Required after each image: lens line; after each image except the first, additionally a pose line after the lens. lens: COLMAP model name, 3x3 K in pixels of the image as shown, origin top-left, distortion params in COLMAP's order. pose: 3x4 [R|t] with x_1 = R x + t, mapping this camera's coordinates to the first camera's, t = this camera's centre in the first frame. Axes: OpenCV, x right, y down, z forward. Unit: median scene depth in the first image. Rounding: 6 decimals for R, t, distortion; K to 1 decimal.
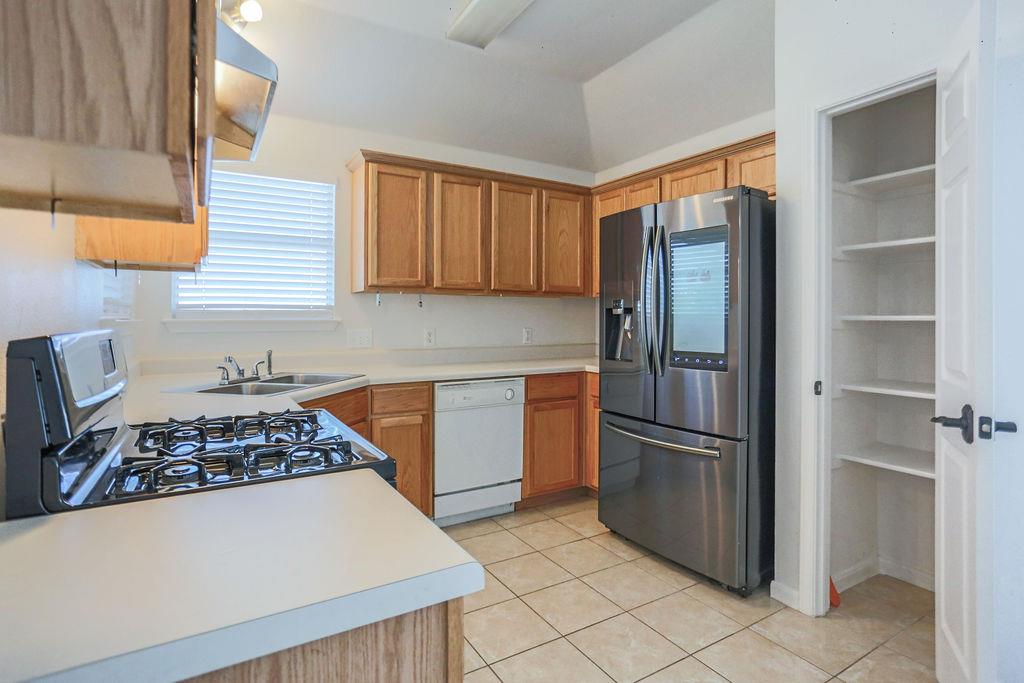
lens RADIAL K [[511.6, 0, 510.9], [0, 511.6, 332.6], [0, 0, 1]] dist [-0.000295, 0.000372]
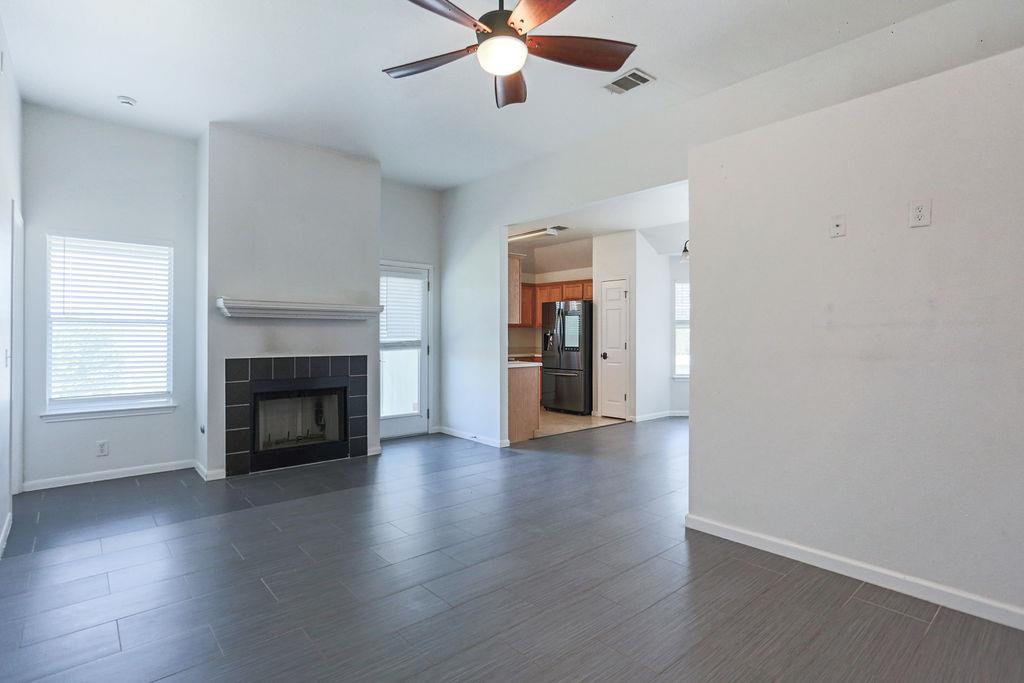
lens RADIAL K [[511.6, 0, 511.2], [0, 511.6, 339.8], [0, 0, 1]] dist [-0.000295, 0.000372]
pose [[0.985194, -0.002470, 0.171425, -0.551804], [0.004329, 0.999936, -0.010473, 0.020655], [-0.171388, 0.011060, 0.985142, -2.041052]]
